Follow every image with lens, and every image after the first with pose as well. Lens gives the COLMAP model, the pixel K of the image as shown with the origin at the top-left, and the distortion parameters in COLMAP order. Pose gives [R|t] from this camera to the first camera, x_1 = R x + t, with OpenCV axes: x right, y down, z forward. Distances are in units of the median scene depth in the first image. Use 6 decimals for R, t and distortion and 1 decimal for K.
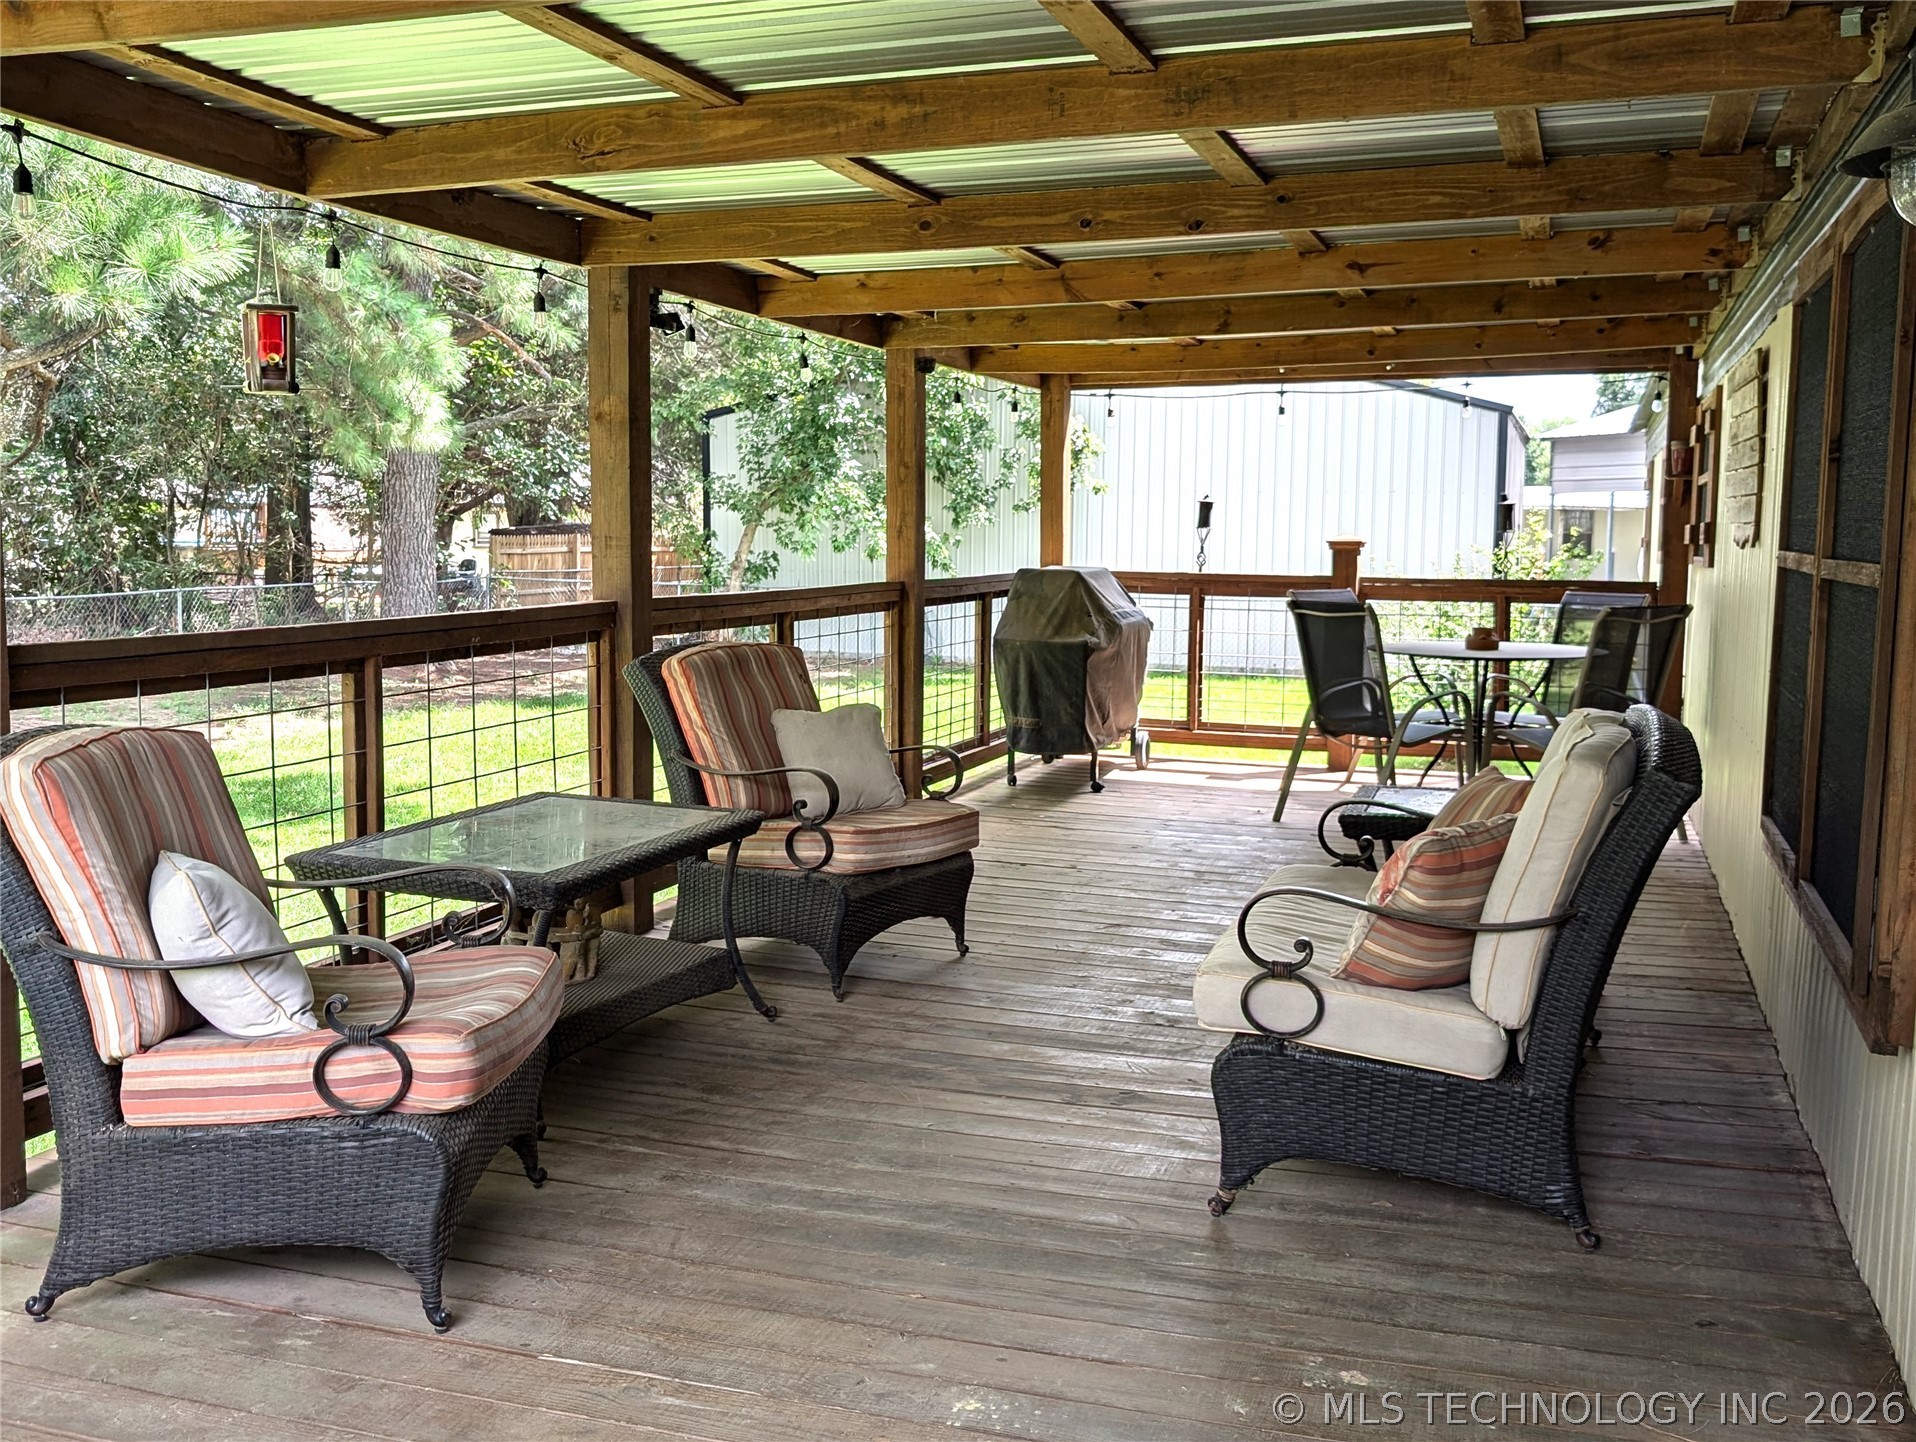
lens RADIAL K [[1819.0, 0, 958.0], [0, 1819.0, 721.0], [0, 0, 1]] dist [0.065694, -0.181583]
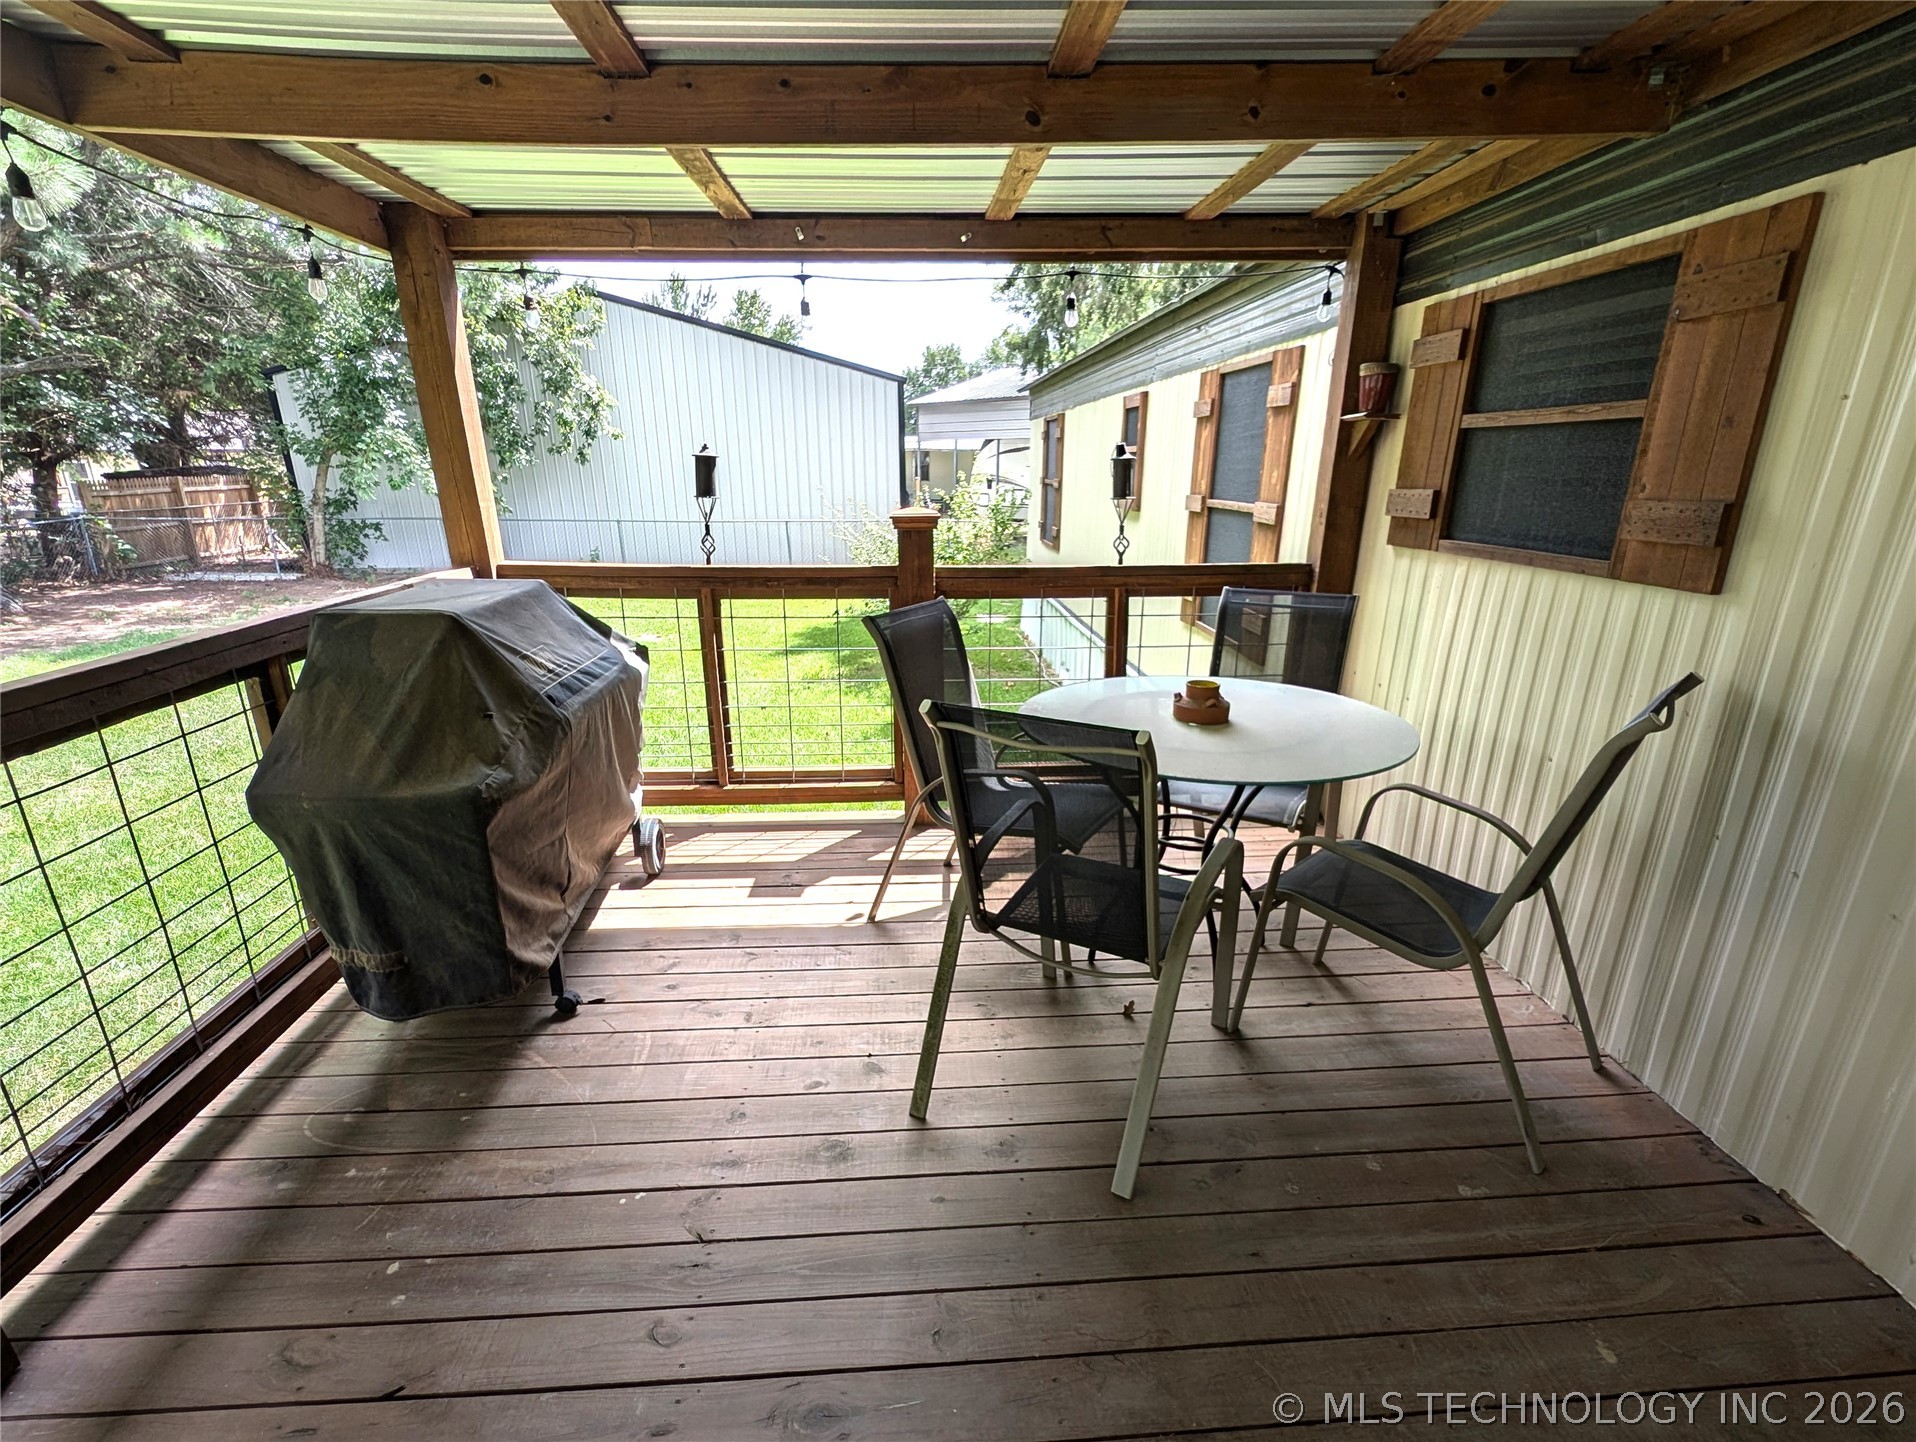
lens RADIAL K [[923.0, 0, 955.4], [0, 923.0, 784.7], [0, 0, 1]] dist [0.027218, -0.019977]
pose [[0.925857, -0.134055, 0.353296, 0.104516], [0.049092, 0.969705, 0.239294, -0.098732], [-0.374671, -0.204208, 0.904389, 0.780656]]
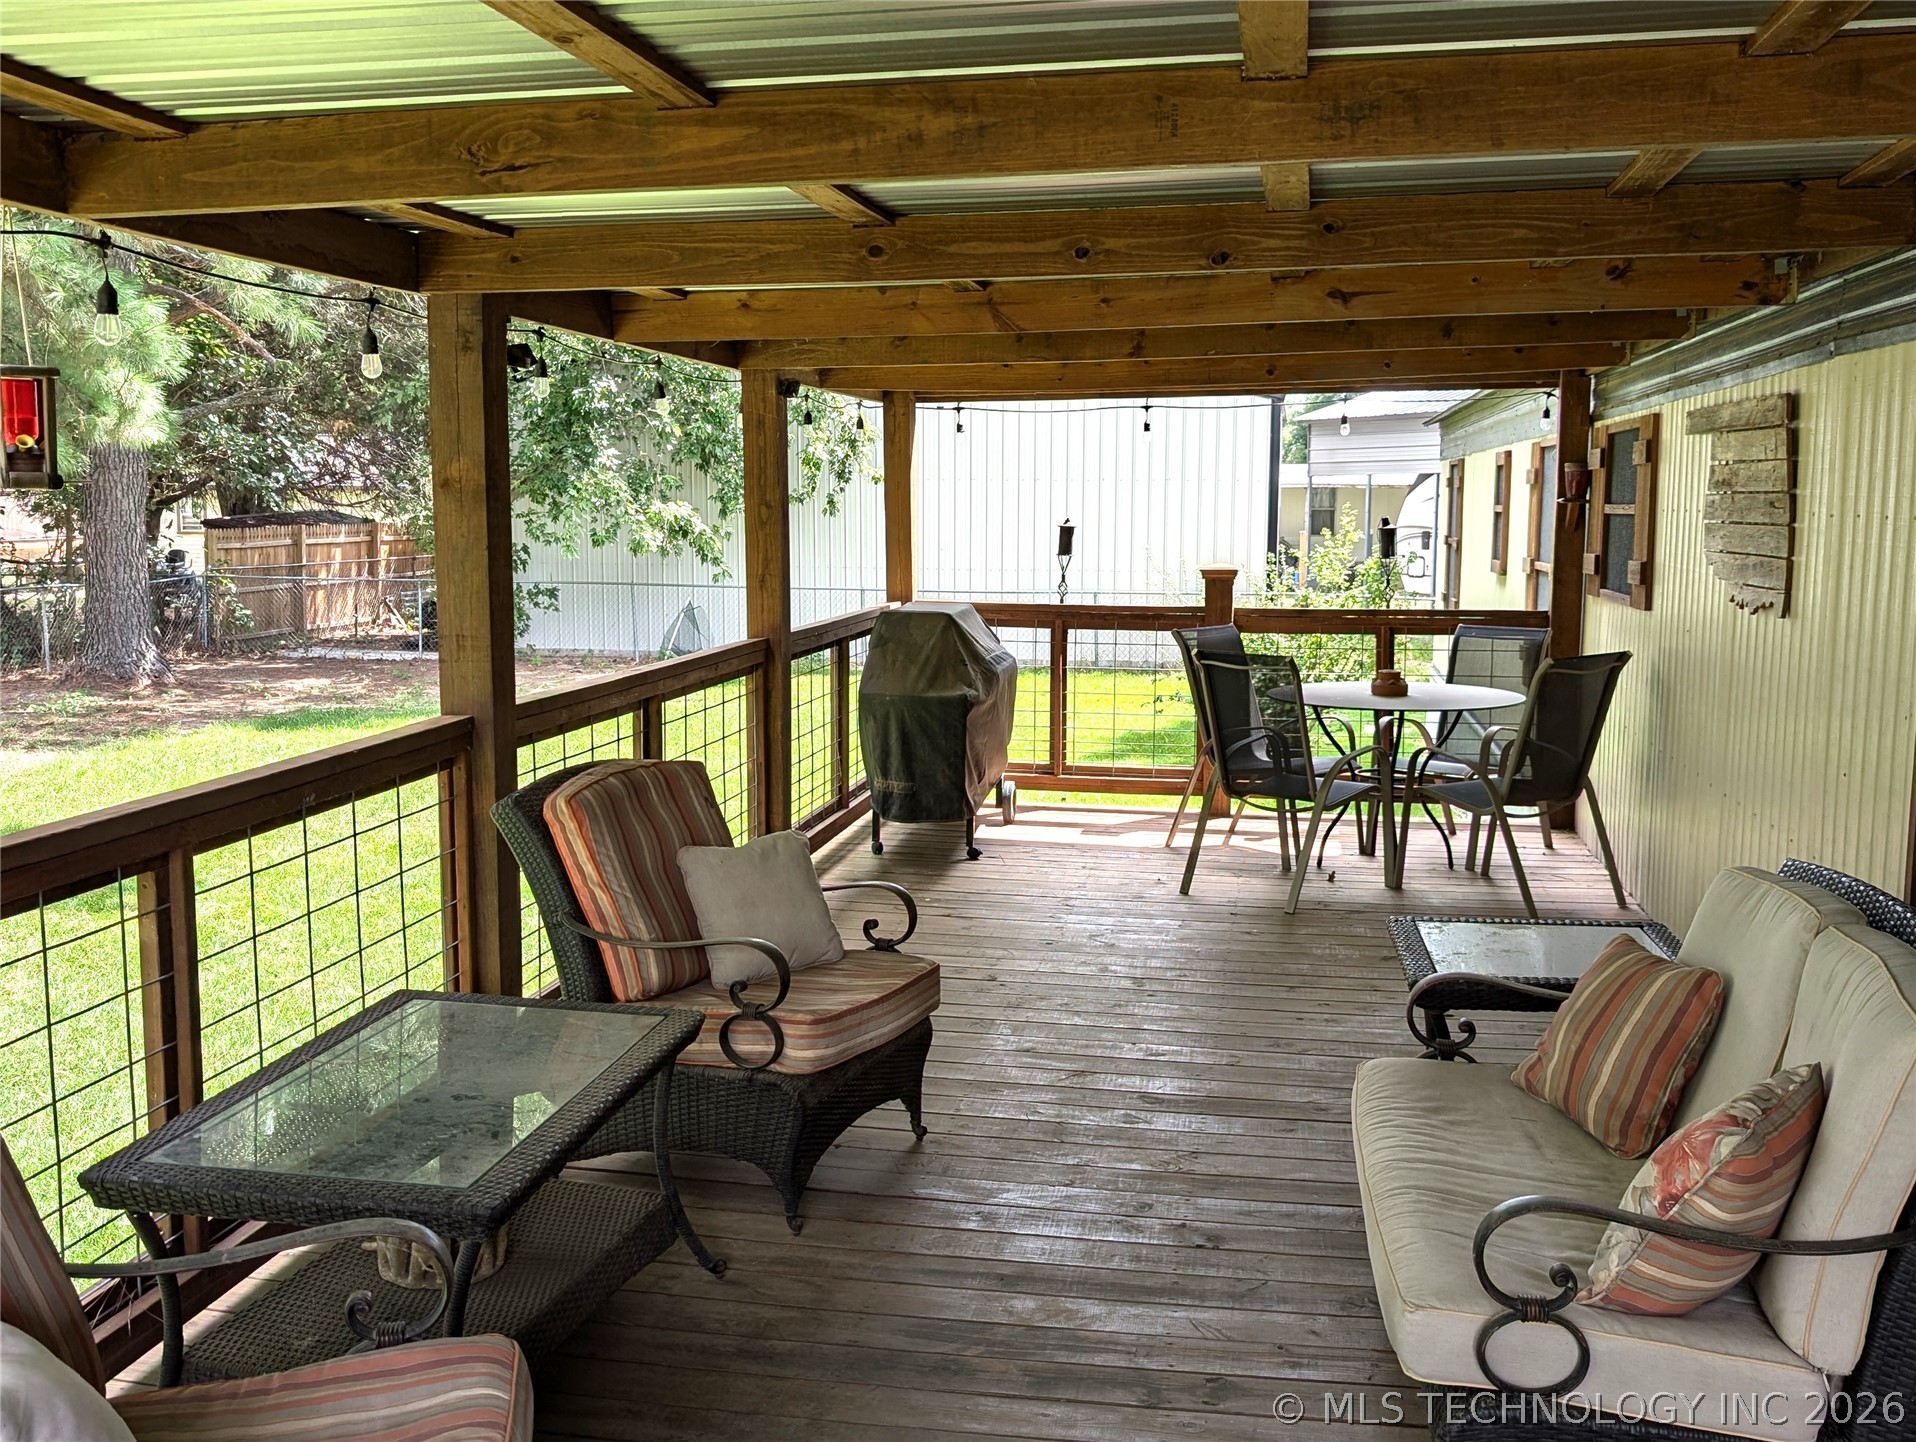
lens RADIAL K [[1819.0, 0, 958.0], [0, 1819.0, 721.0], [0, 0, 1]] dist [0.065694, -0.181583]
pose [[0.989090, -0.025254, 0.145132, -0.064696], [0.022720, 0.999560, 0.019090, -0.050786], [-0.145550, -0.015585, 0.989228, 0.128348]]
